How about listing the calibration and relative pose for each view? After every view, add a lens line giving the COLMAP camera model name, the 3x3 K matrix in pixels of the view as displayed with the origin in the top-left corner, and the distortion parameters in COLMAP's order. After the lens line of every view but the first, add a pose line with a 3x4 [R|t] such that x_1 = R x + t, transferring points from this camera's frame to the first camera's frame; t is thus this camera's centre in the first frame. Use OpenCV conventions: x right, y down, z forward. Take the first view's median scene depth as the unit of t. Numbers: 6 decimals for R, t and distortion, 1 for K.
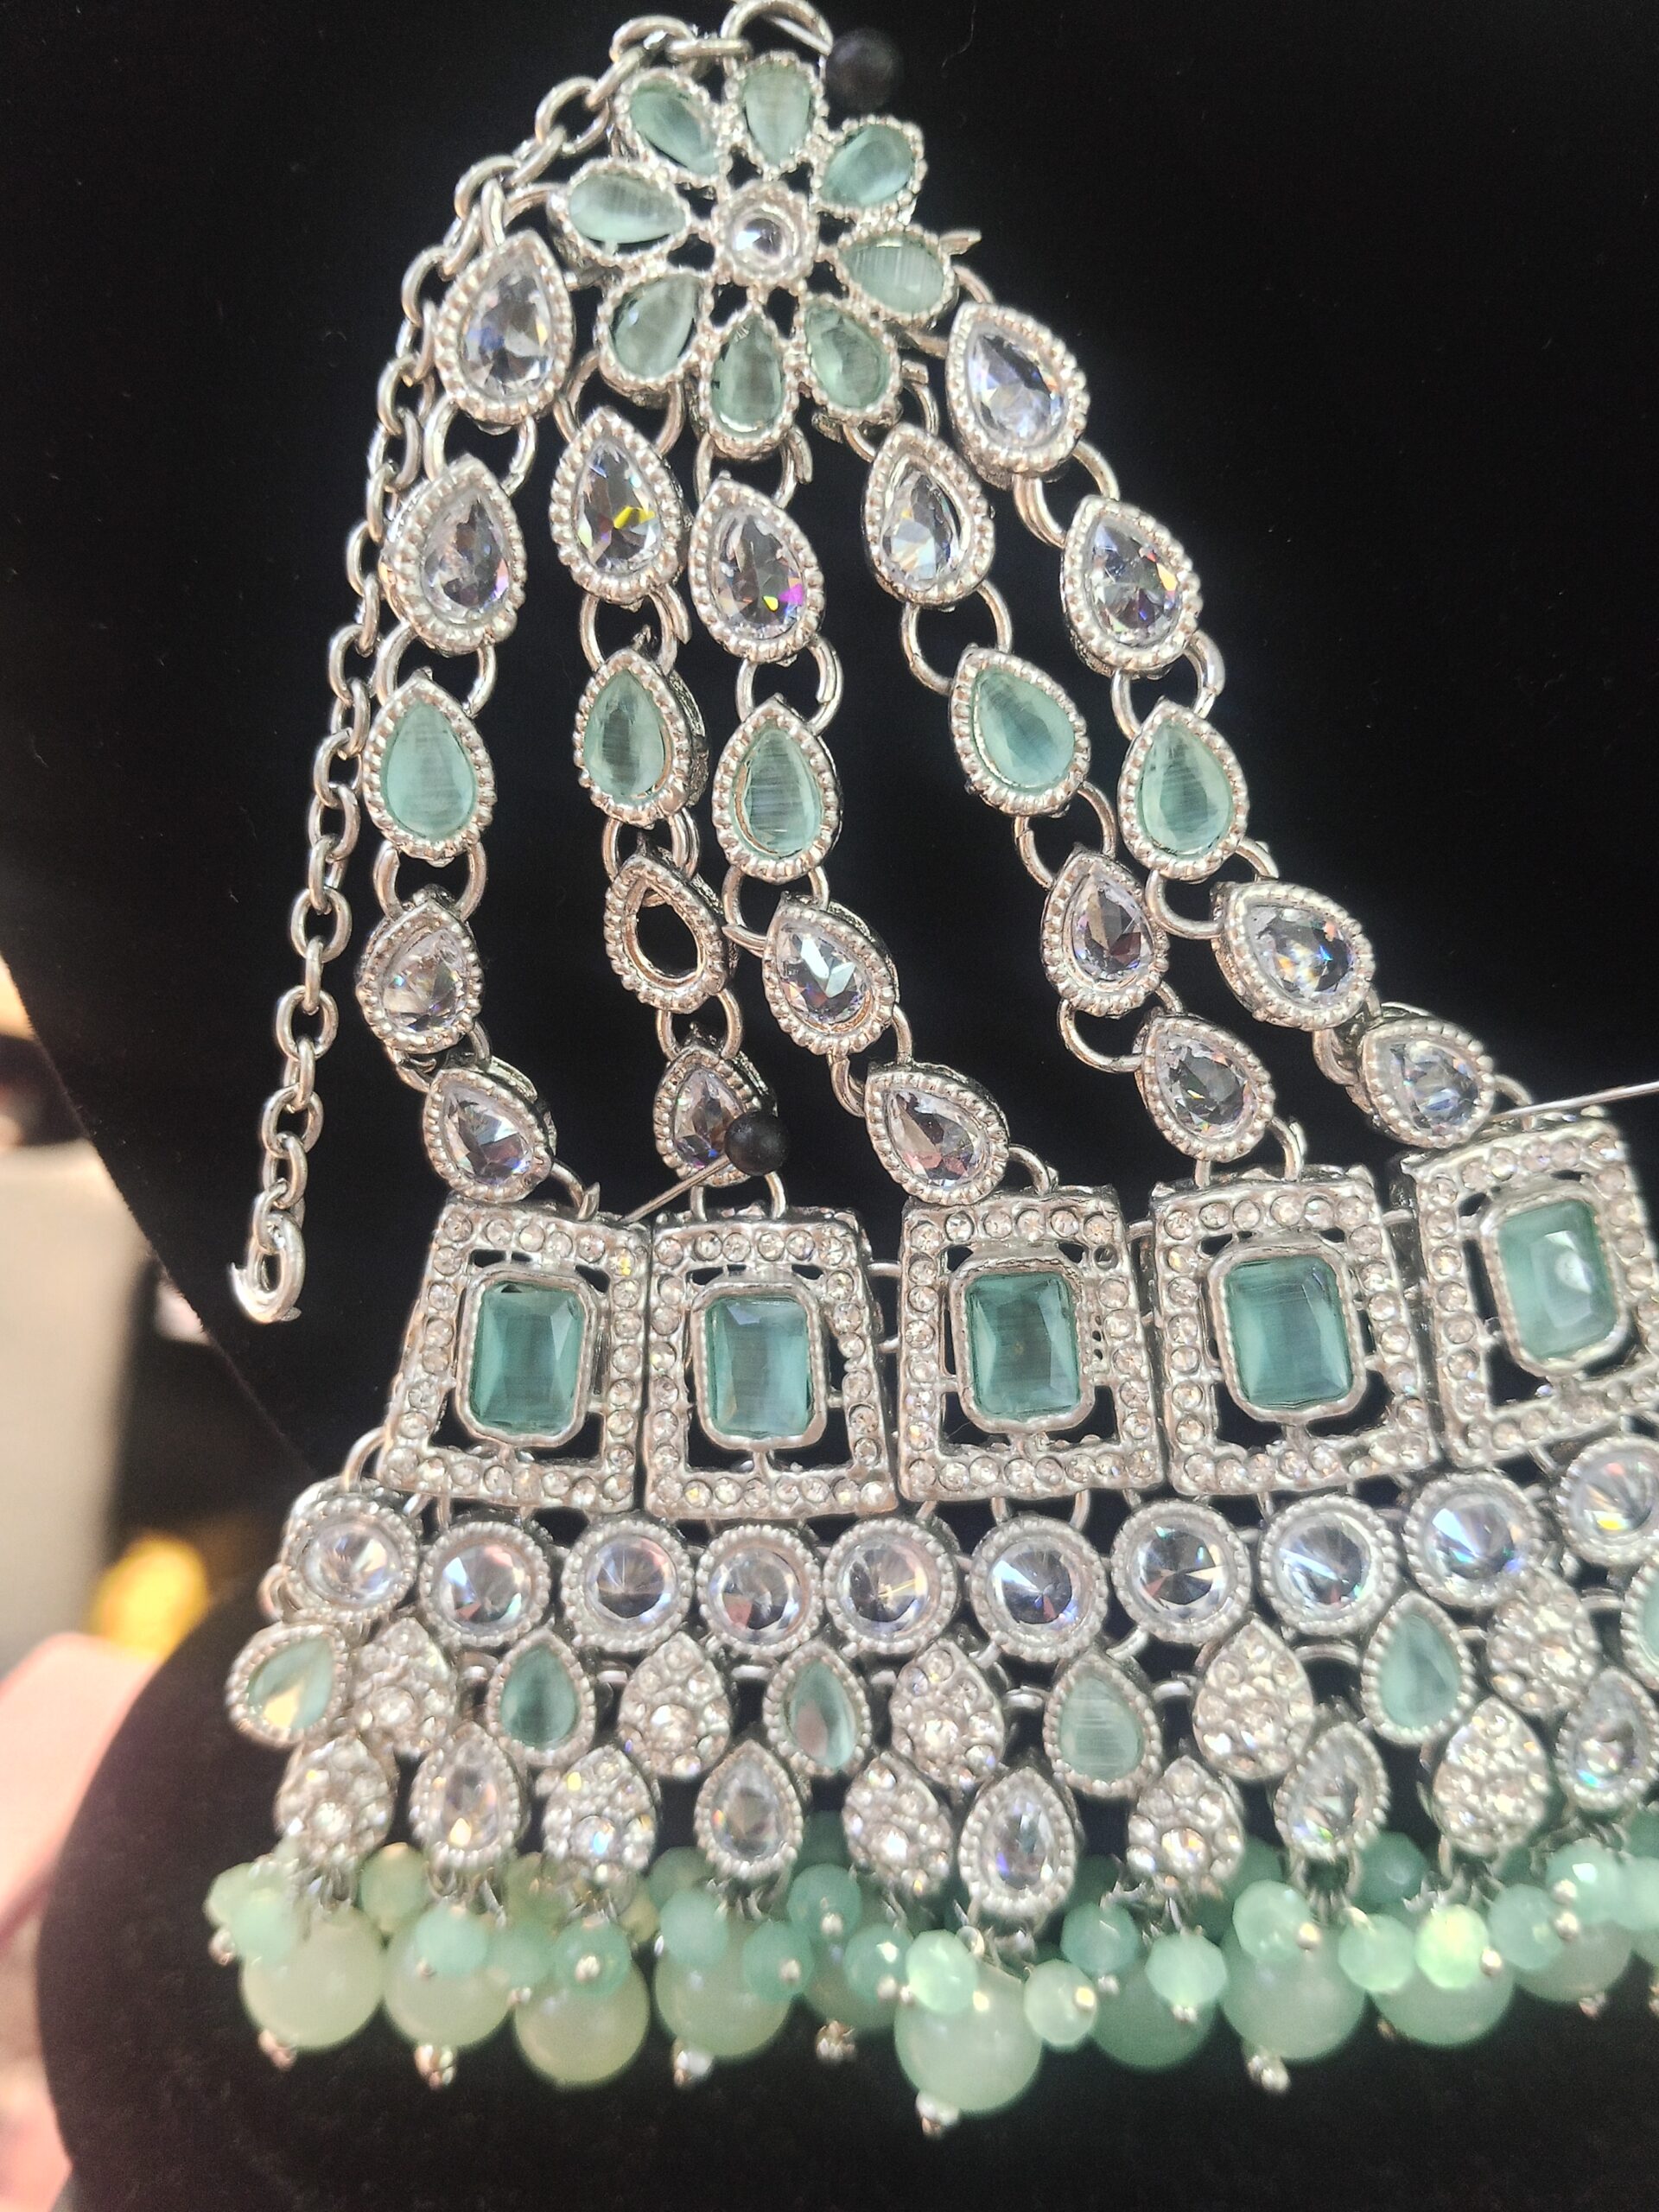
lens RADIAL K [[1860.9, 0, 836.4], [0, 1860.9, 1068.6], [0, 0, 1]] dist [0.112554, -0.409574]
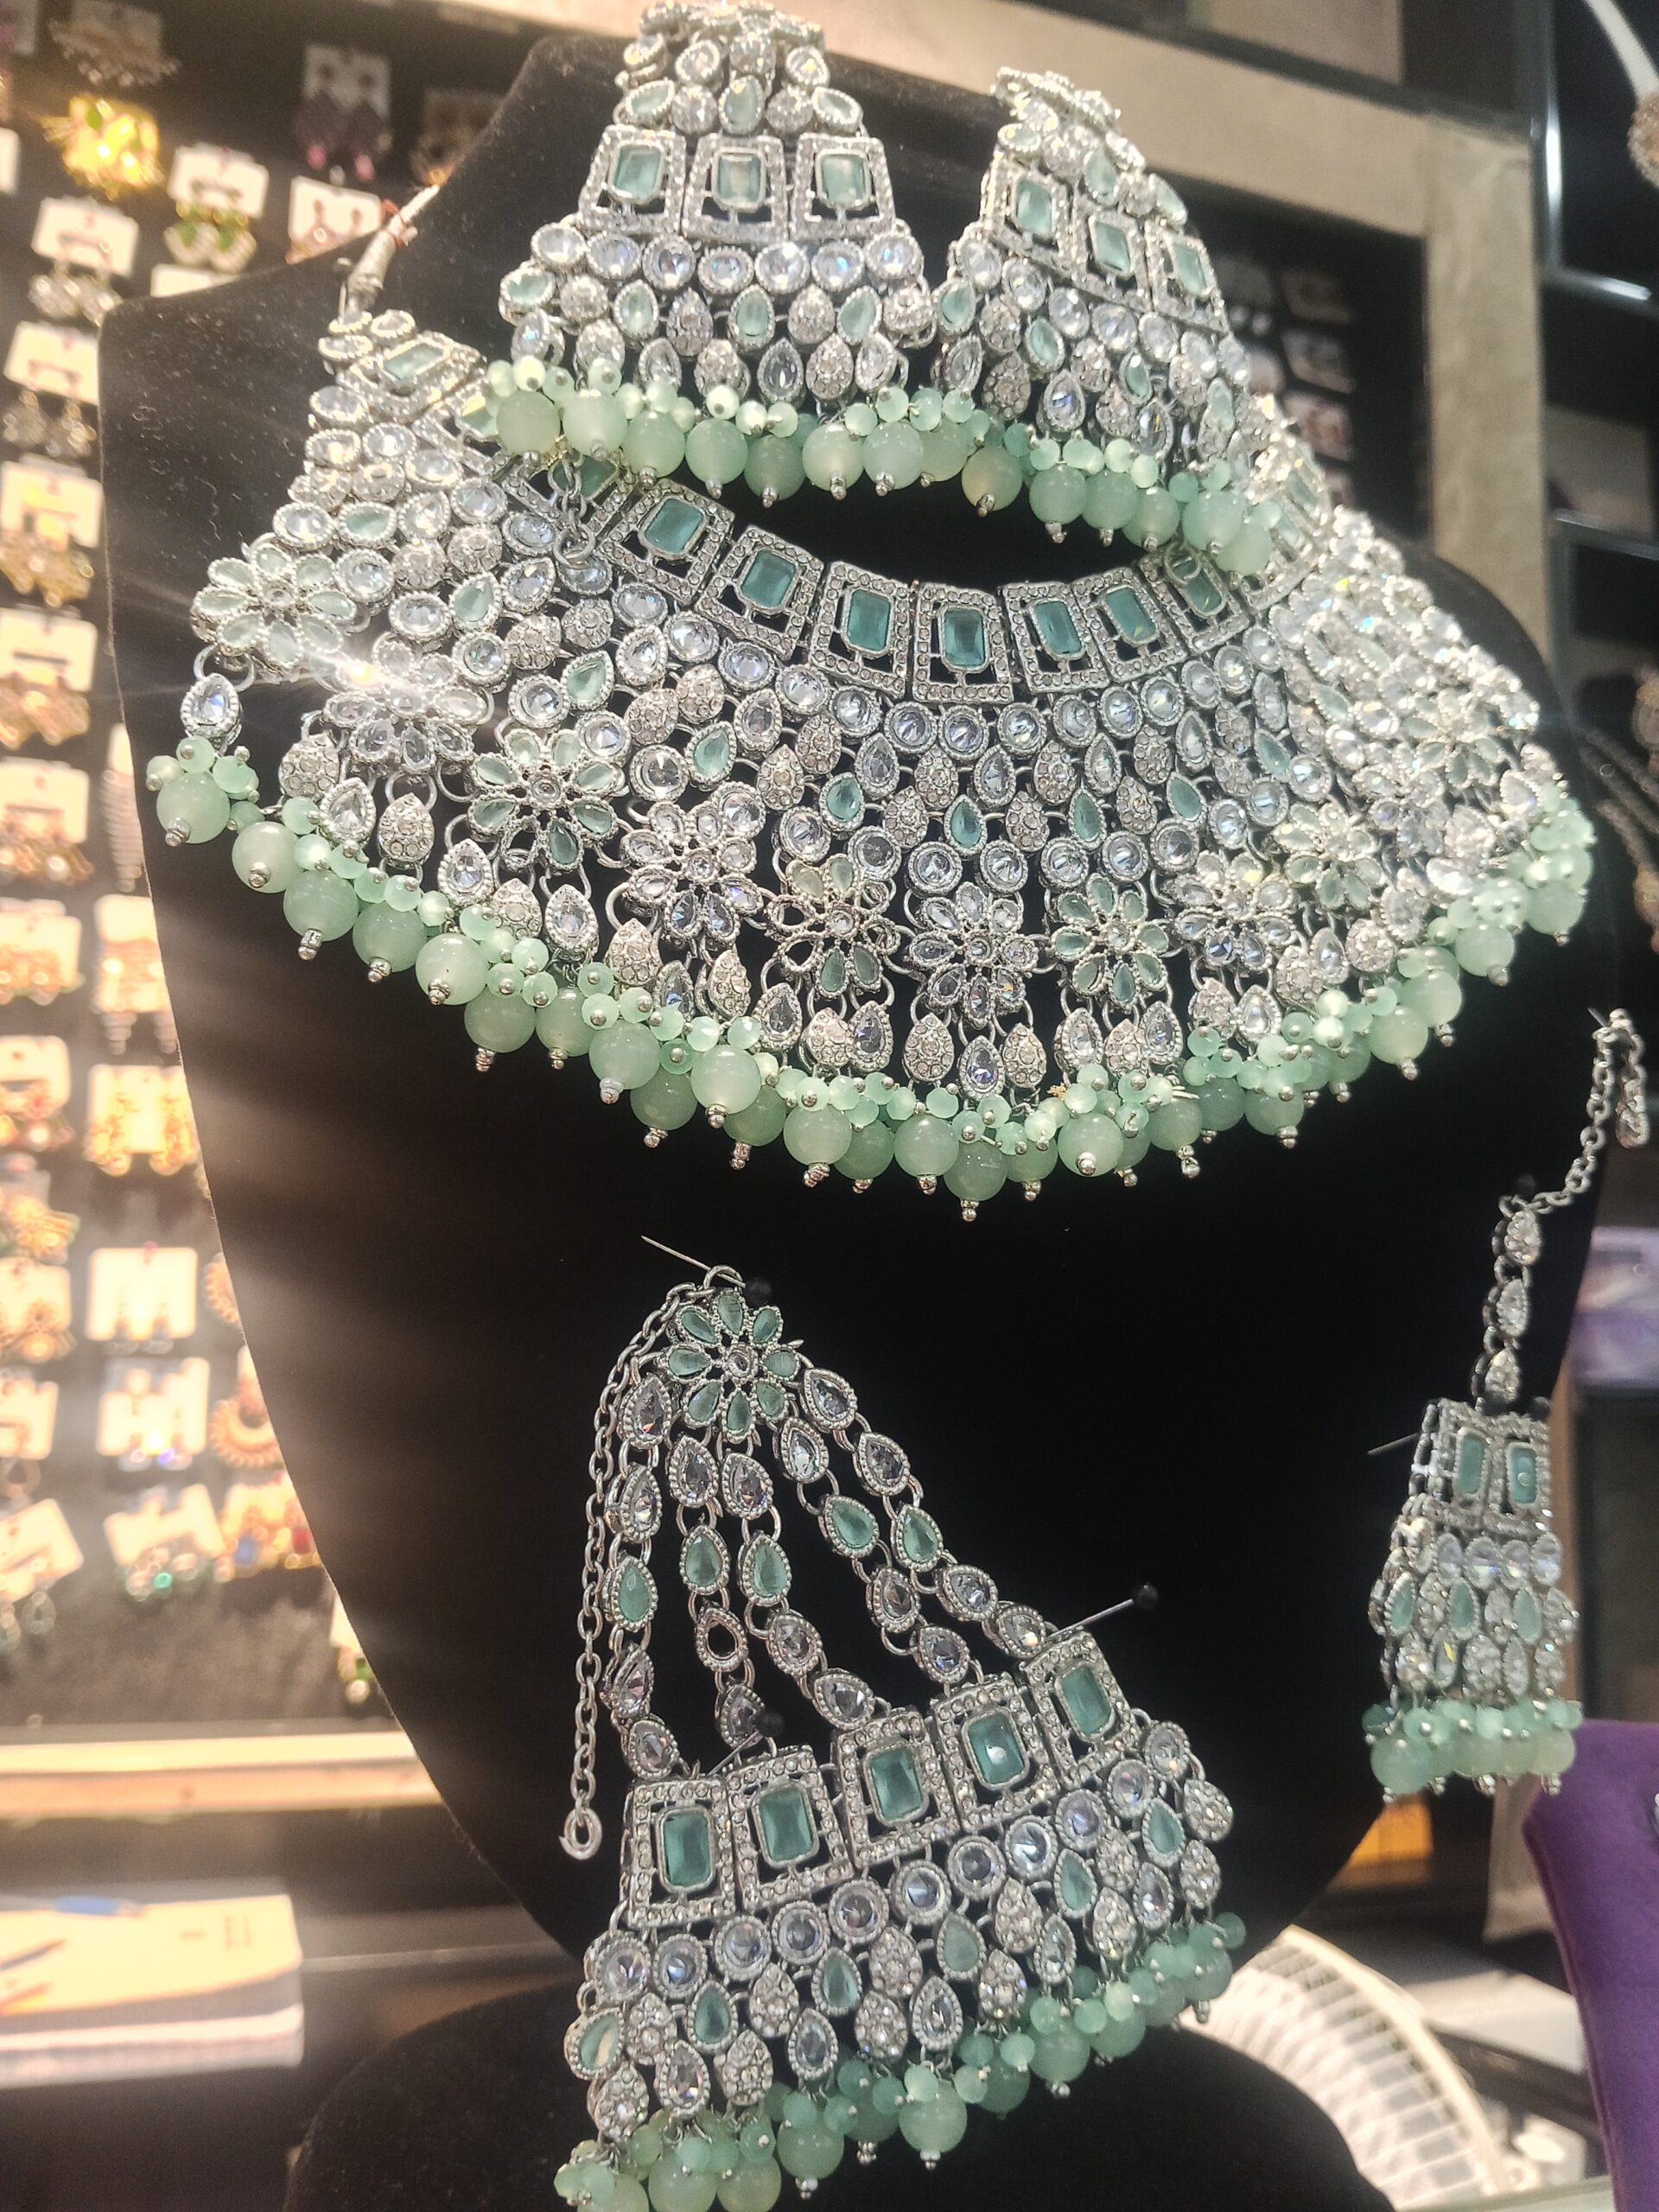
lens RADIAL K [[1843.6, 0, 829.5], [0, 1843.6, 1106.0], [0, 0, 1]] dist [0.107862, -0.305815]
pose [[0.919640, -0.114723, 0.375633, -0.759828], [0.210537, 0.951368, -0.224886, -0.154516], [-0.331566, 0.285899, 0.899070, -1.322453]]
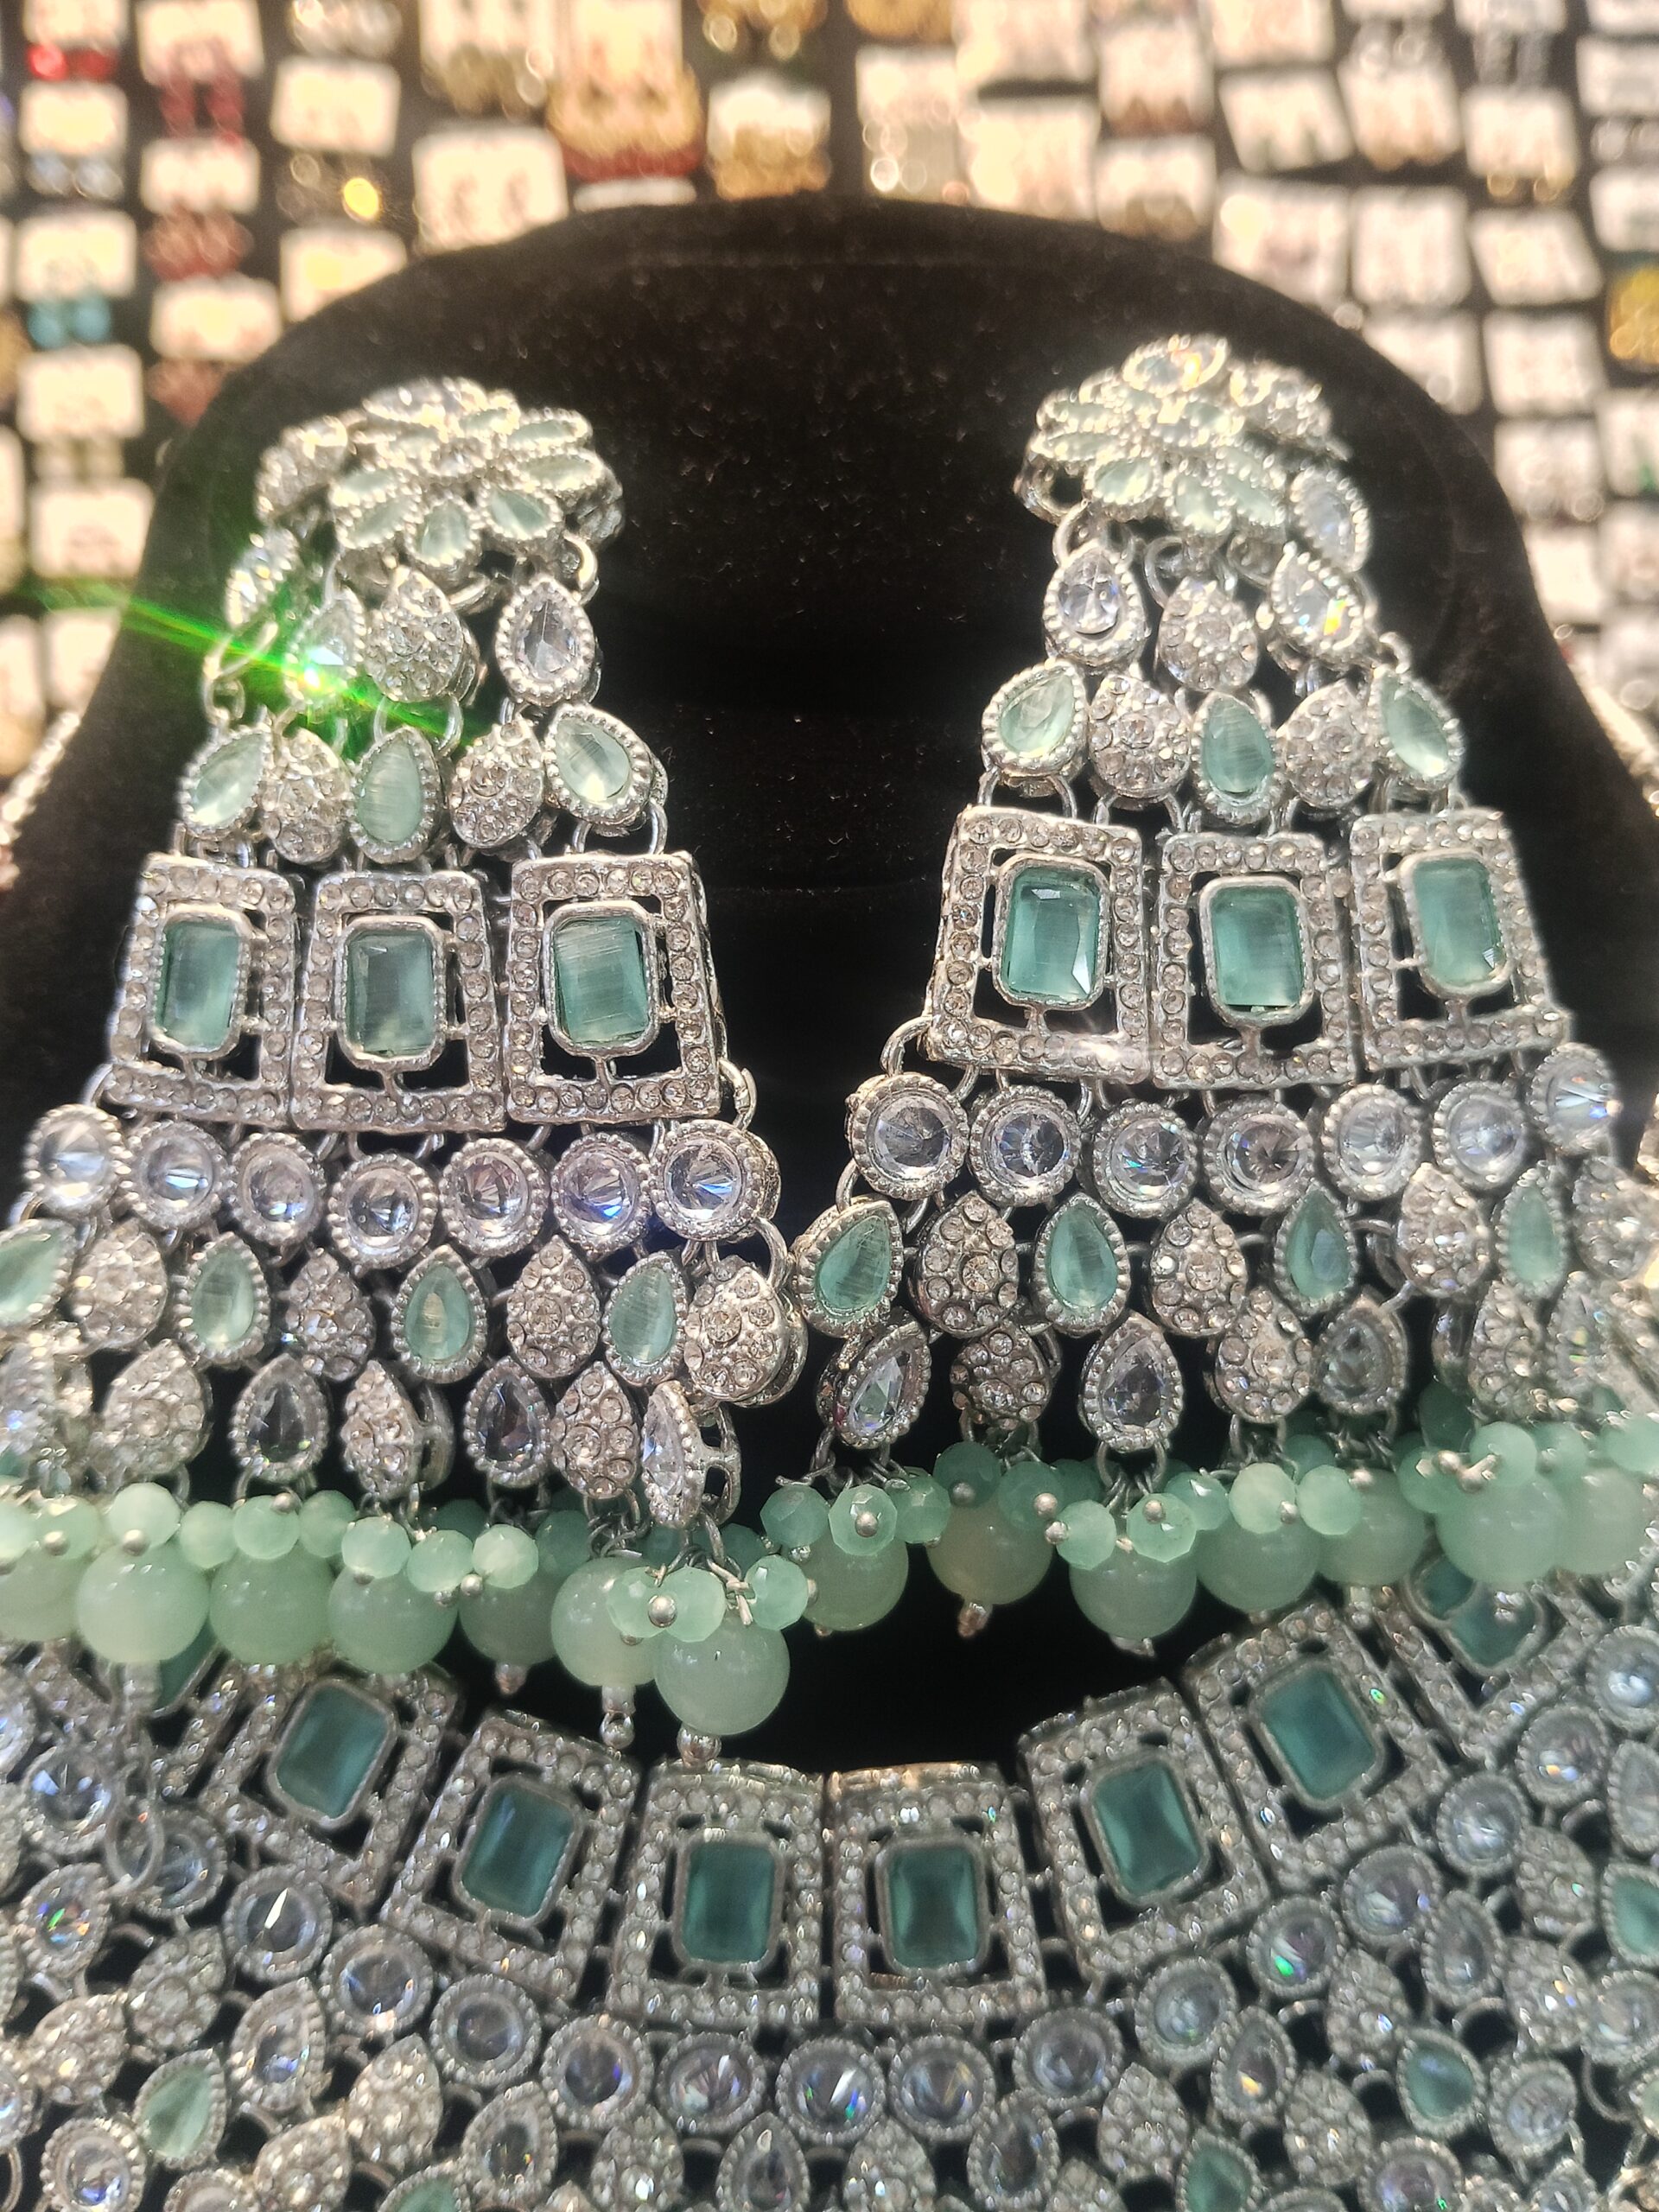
lens RADIAL K [[1906.2, 0, 829.5], [0, 1906.2, 1106.0], [0, 0, 1]] dist [-0.030659, -0.019372]
pose [[0.970576, -0.226133, 0.082742, 0.396109], [0.230934, 0.971478, -0.053850, -1.779714], [-0.068205, 0.071373, 0.995115, -0.575014]]
